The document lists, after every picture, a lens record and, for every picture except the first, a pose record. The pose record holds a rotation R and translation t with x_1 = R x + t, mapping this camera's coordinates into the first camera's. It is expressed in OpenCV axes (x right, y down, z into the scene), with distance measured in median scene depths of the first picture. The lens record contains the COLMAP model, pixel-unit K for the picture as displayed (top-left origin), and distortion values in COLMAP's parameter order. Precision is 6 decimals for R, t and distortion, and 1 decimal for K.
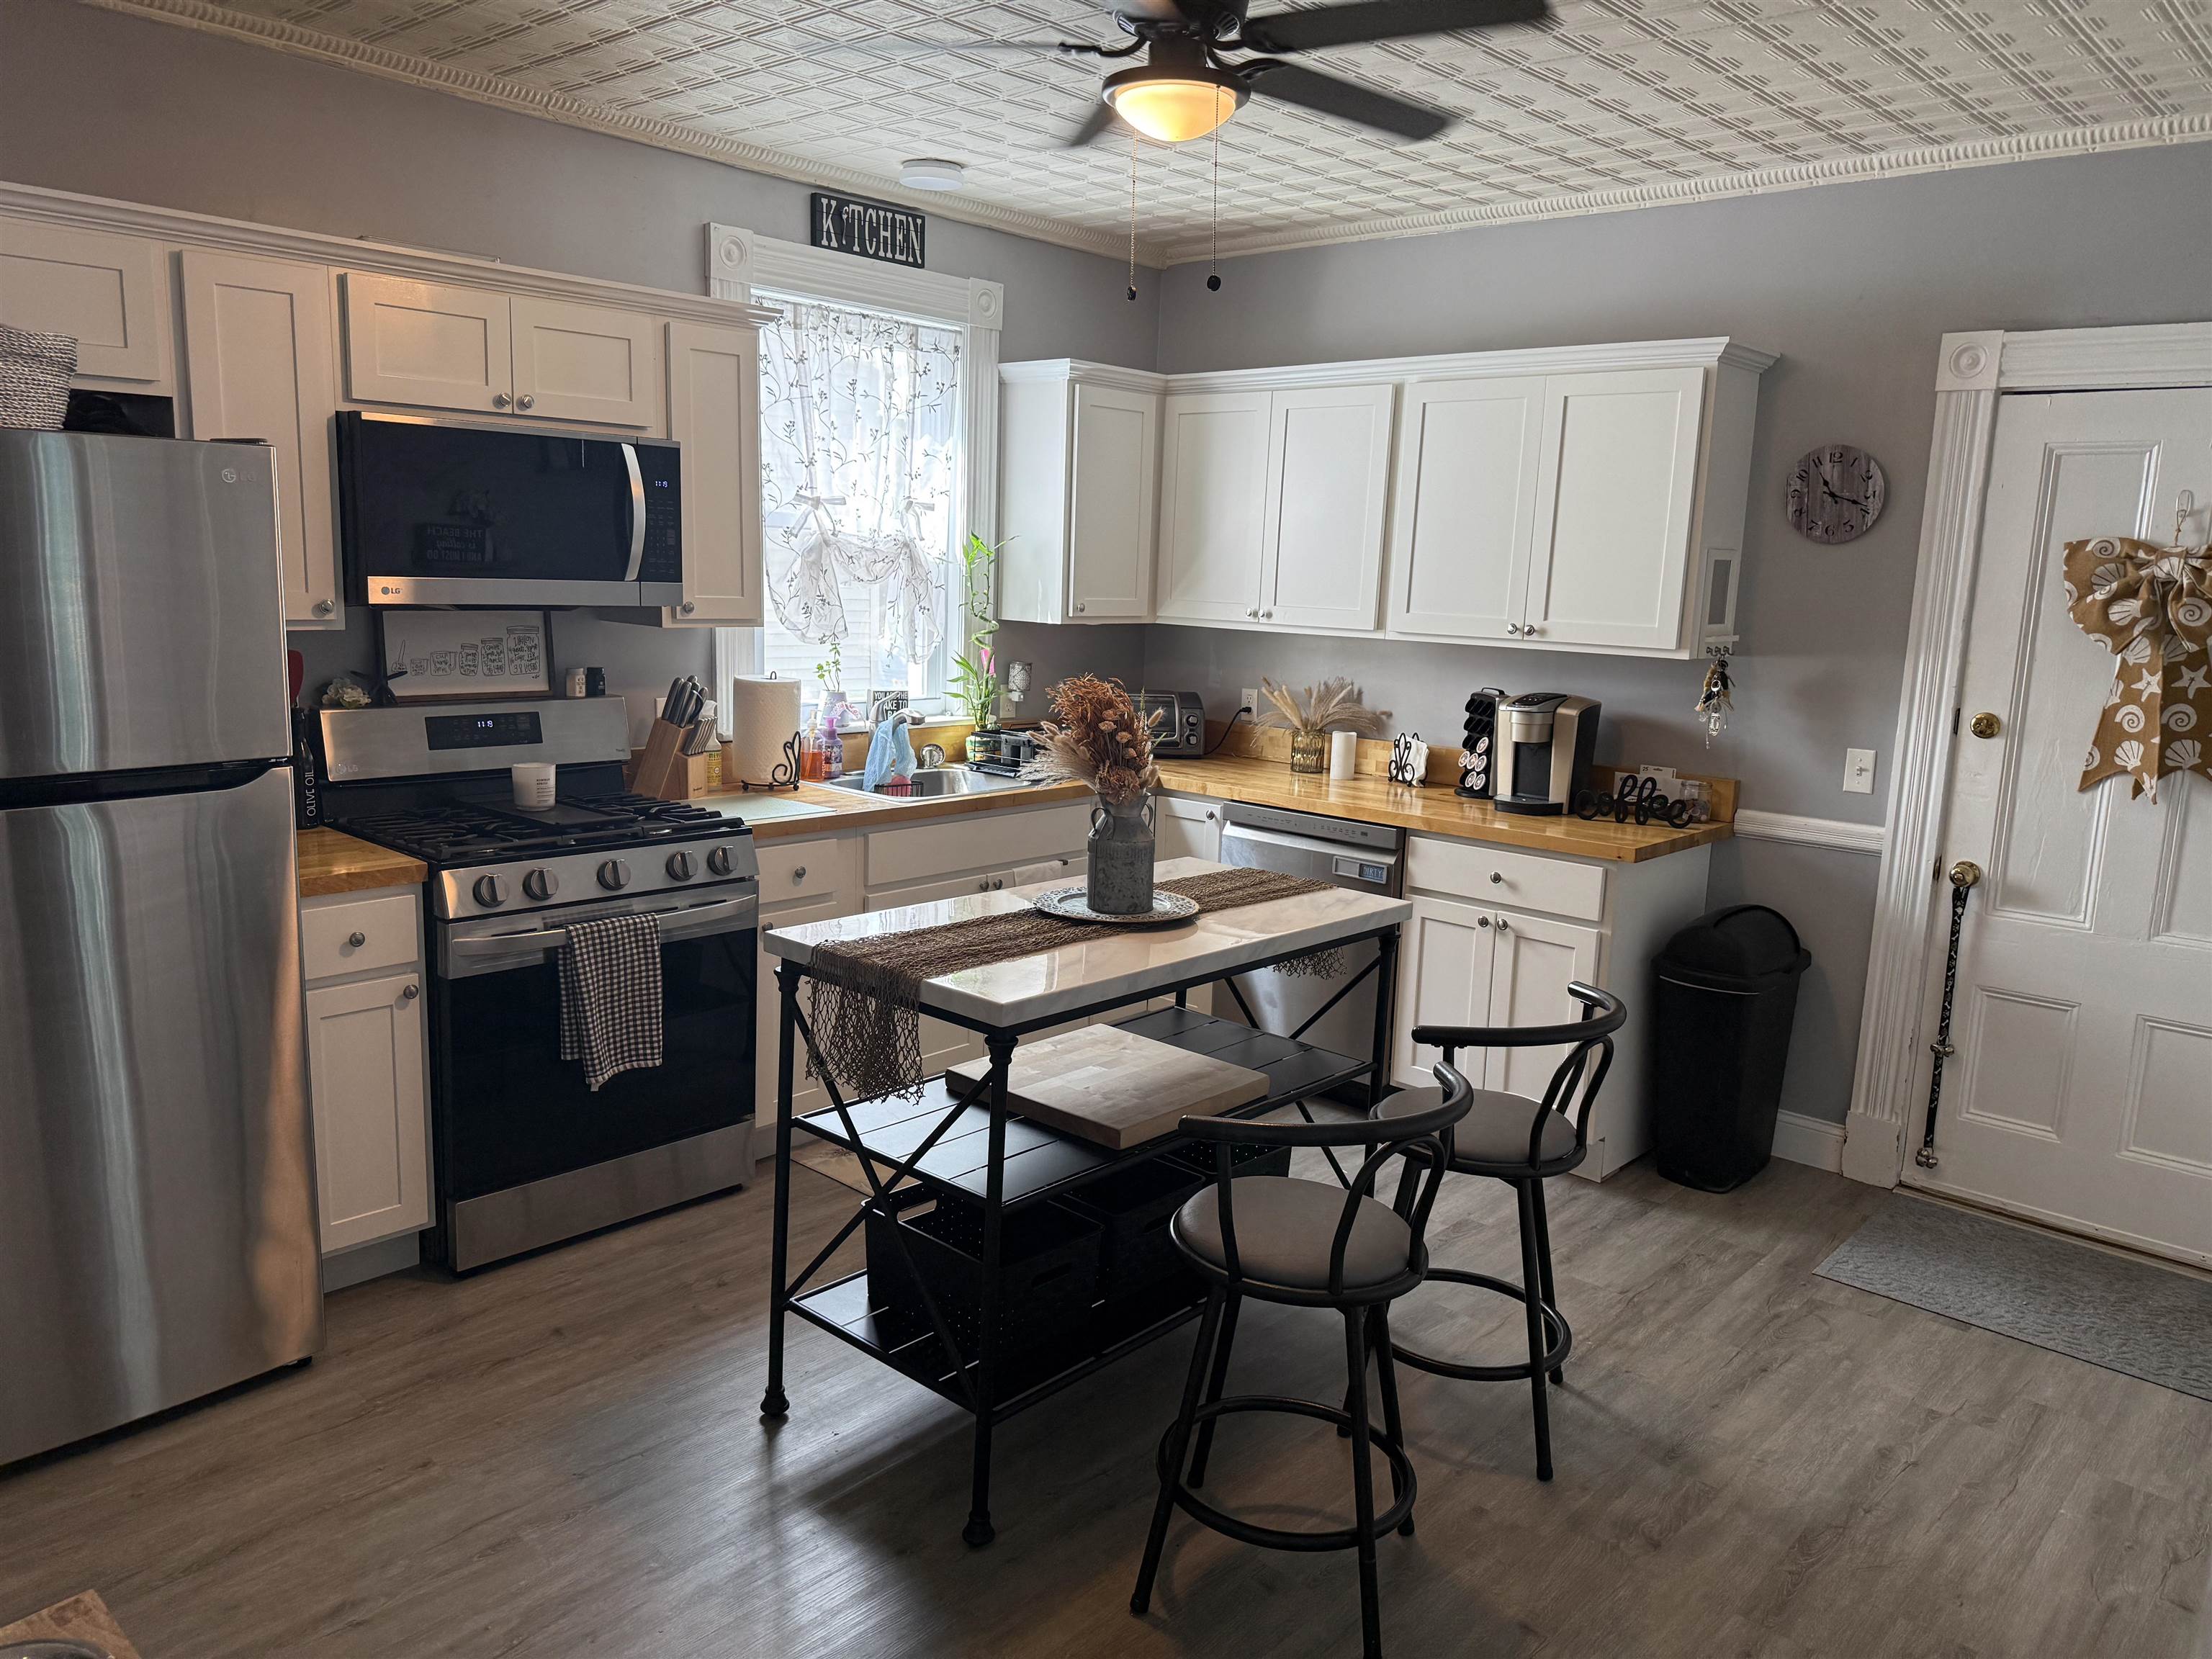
lens RADIAL K [[1581.9, 0, 1116.3], [0, 1581.9, 840.7], [0, 0, 1]] dist [0.066708, -0.041088]
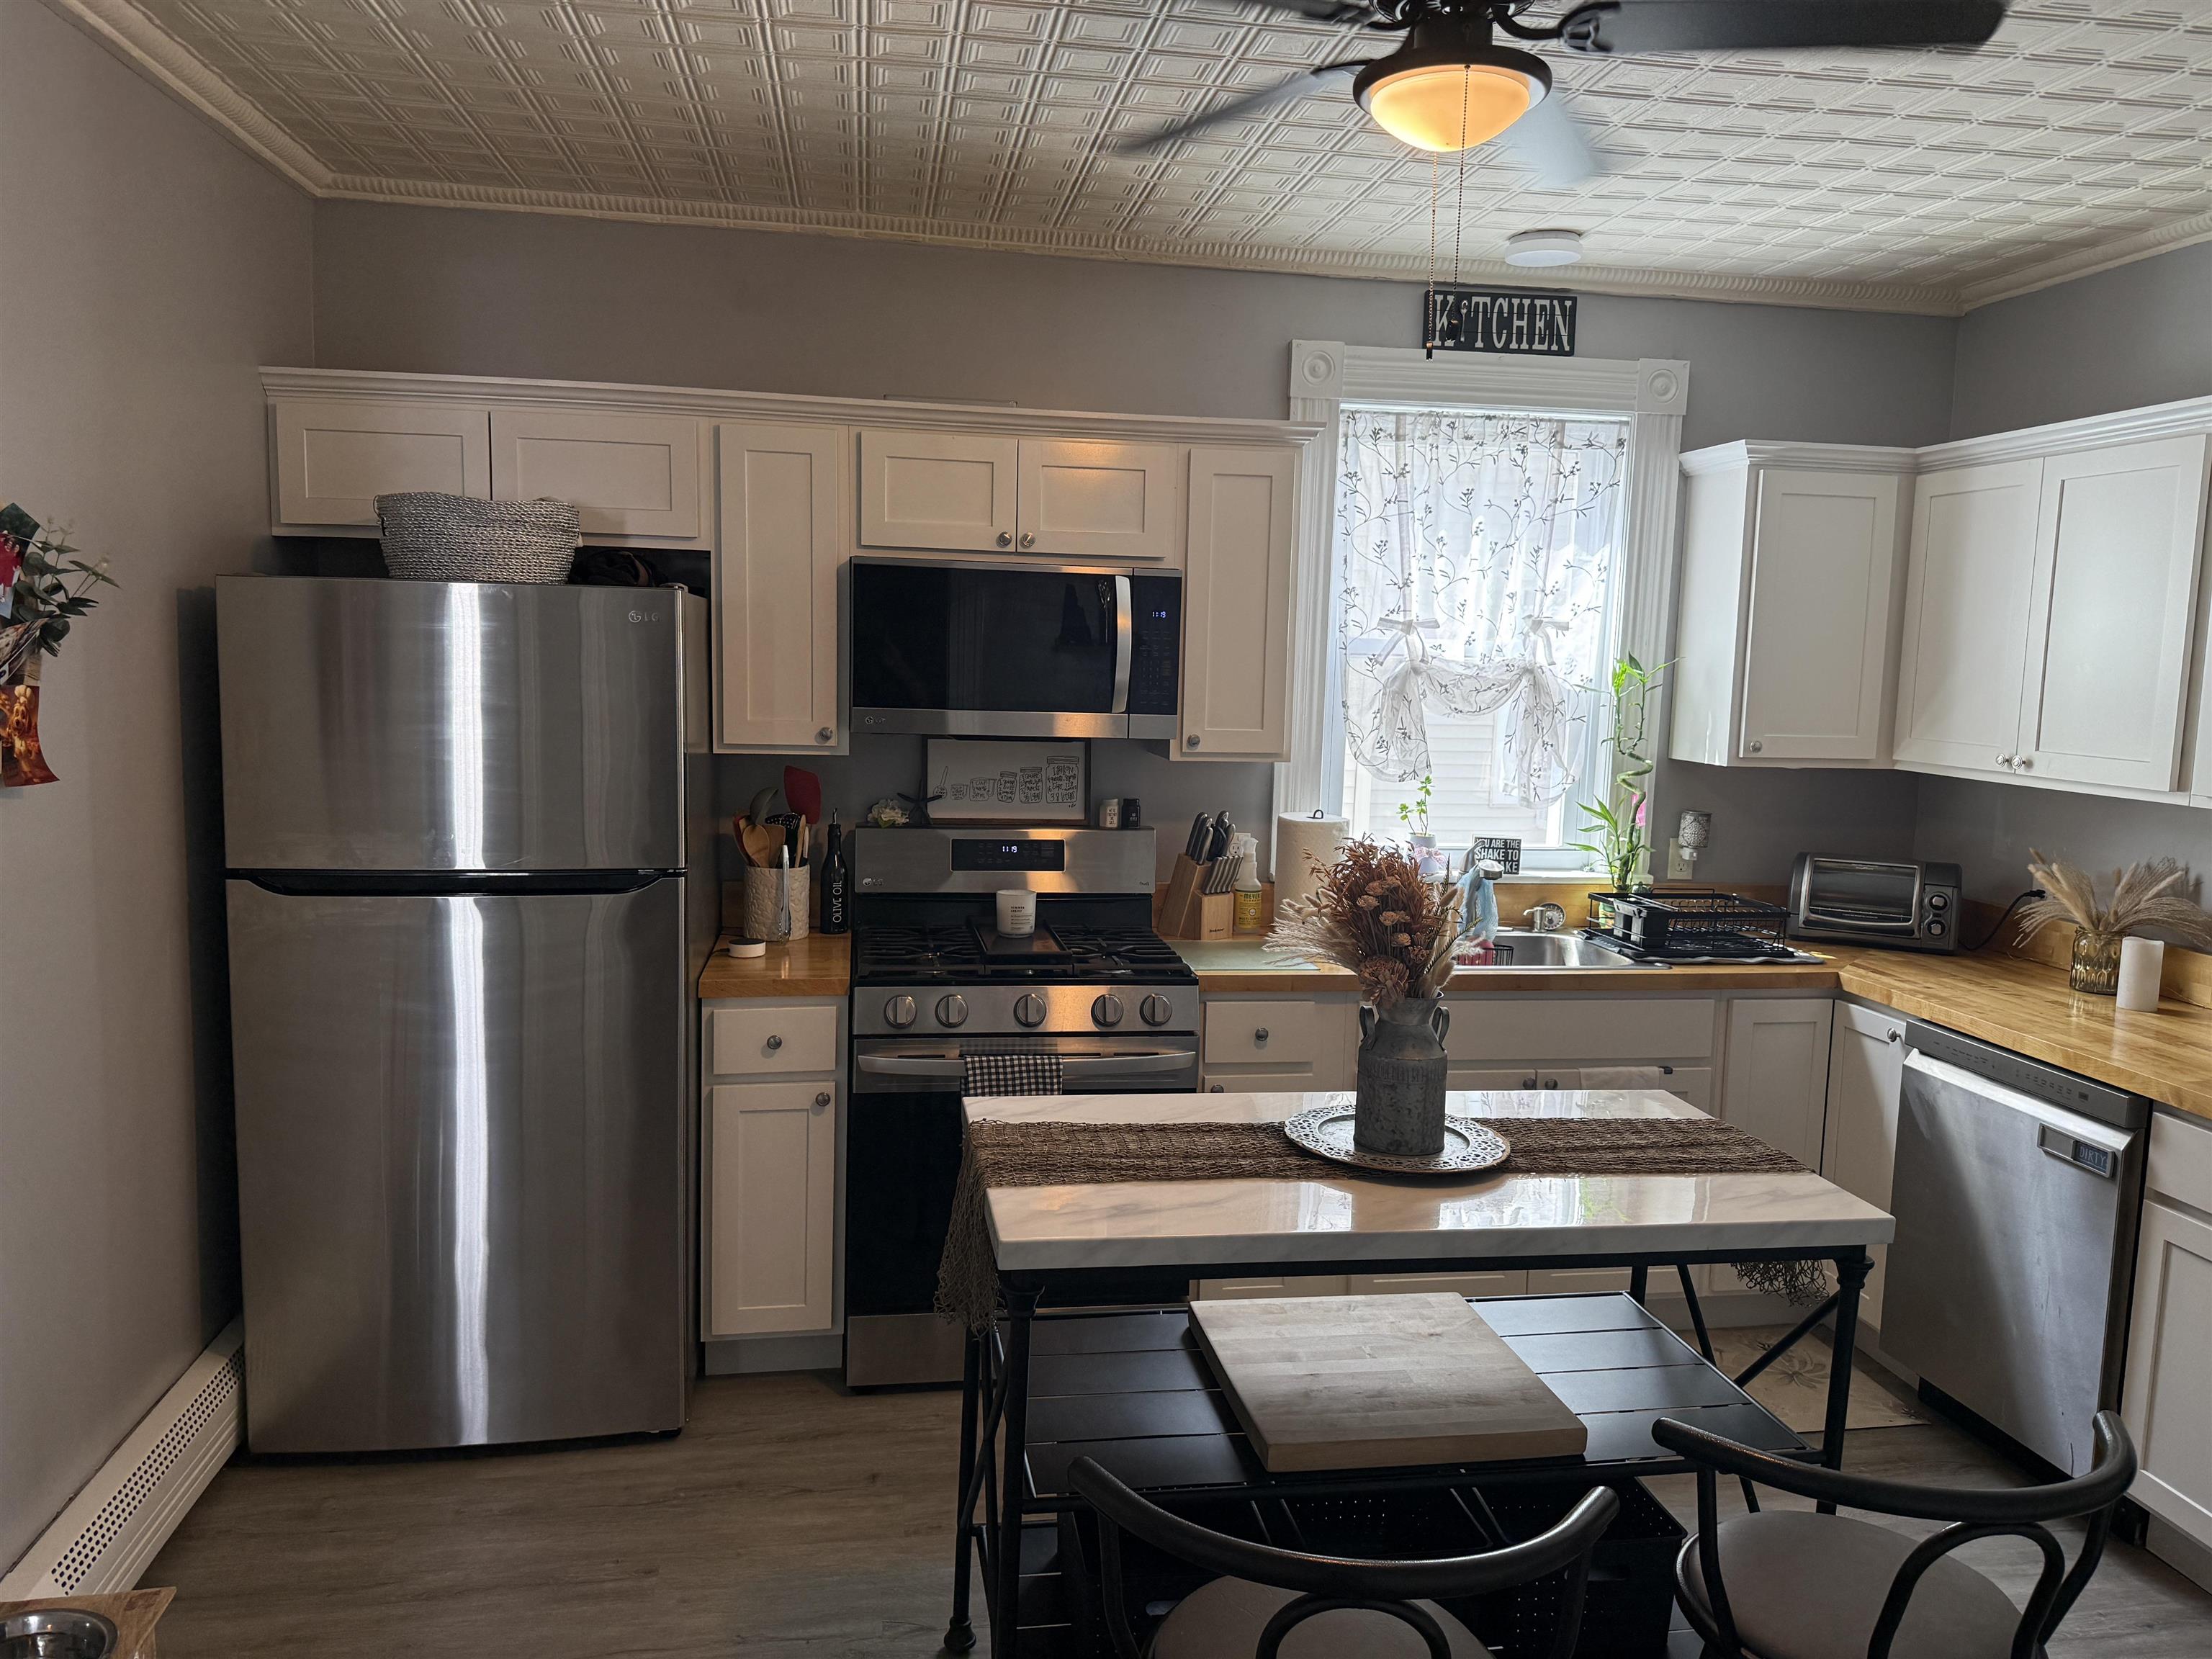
lens RADIAL K [[1581.9, 0, 1100.6], [0, 1581.9, 831.0], [0, 0, 1]] dist [0.066708, -0.041088]
pose [[0.781375, 0.056599, -0.621490, 0.239756], [-0.108987, 0.992950, -0.046597, -0.036782], [0.614471, 0.104144, 0.782035, 0.201840]]
